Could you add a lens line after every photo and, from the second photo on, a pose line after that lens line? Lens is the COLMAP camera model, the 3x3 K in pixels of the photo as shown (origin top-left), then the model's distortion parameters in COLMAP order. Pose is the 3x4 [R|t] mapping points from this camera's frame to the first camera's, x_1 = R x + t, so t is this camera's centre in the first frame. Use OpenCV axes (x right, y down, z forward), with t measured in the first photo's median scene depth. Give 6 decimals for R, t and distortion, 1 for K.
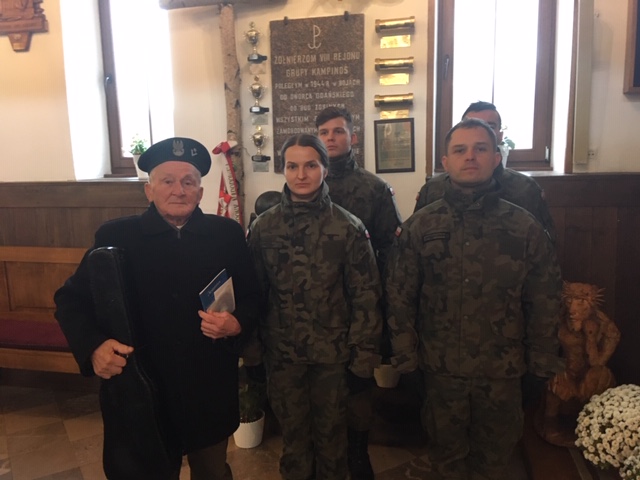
lens RADIAL K [[537.0, 0, 320.0], [0, 537.0, 240.0], [0, 0, 1]] dist [0.136559, -0.180066]
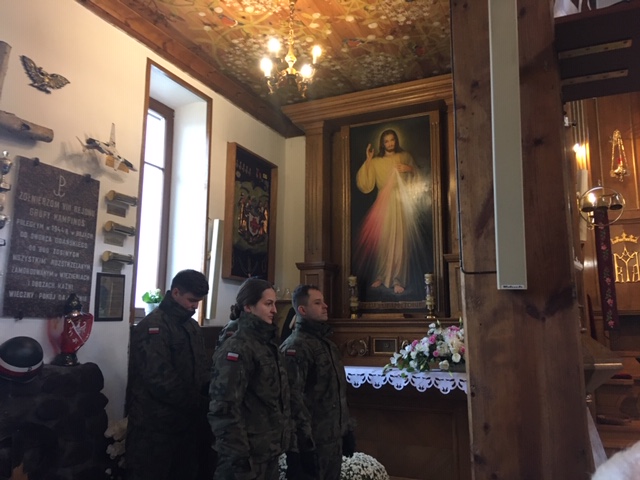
lens RADIAL K [[537.0, 0, 320.0], [0, 537.0, 240.0], [0, 0, 1]] dist [0.136559, -0.180066]
pose [[0.226019, 0.186138, 0.956174, -0.856431], [0.128745, 0.967255, -0.218728, 0.013376], [-0.965578, 0.172539, 0.194654, 0.343800]]
